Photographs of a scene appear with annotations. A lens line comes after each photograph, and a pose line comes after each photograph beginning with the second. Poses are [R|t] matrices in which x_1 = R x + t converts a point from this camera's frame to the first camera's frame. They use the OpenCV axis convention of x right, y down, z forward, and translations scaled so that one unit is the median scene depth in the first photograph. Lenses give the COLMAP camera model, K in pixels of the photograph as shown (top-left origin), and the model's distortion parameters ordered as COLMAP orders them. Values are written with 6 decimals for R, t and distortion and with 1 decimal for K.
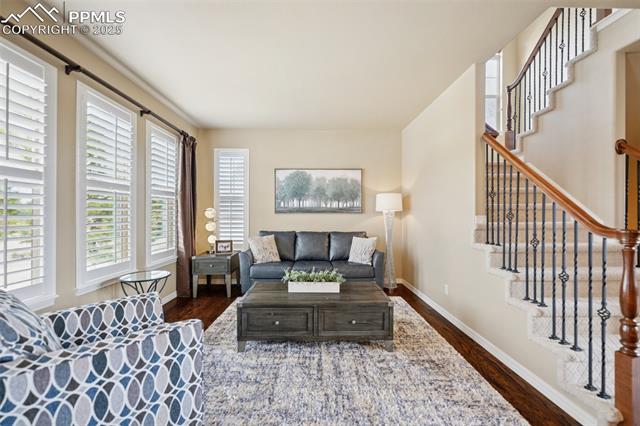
lens RADIAL K [[265.4, 0, 321.3], [0, 265.4, 213.0], [0, 0, 1]] dist [0.008036, -0.000942]
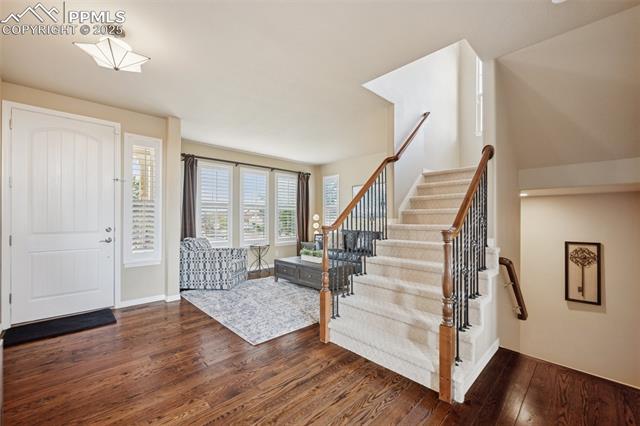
lens RADIAL K [[265.4, 0, 319.7], [0, 265.4, 214.5], [0, 0, 1]] dist [0.008036, -0.000942]
pose [[0.691302, -0.007213, -0.722530, 0.783960], [0.000168, 0.999952, -0.009821, -0.001756], [0.722566, 0.006668, 0.691270, -0.122222]]
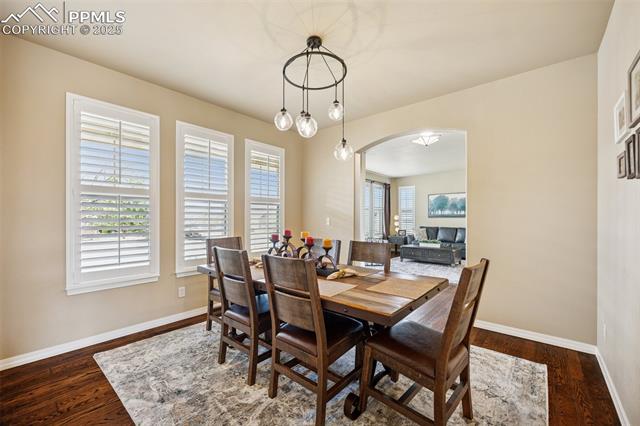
lens RADIAL K [[265.4, 0, 321.7], [0, 265.4, 214.8], [0, 0, 1]] dist [0.008036, -0.000942]
pose [[0.753856, -0.007944, -0.656991, 0.553494], [-0.000312, 0.999922, -0.012449, 0.004853], [0.657039, 0.009590, 0.753795, -1.049988]]
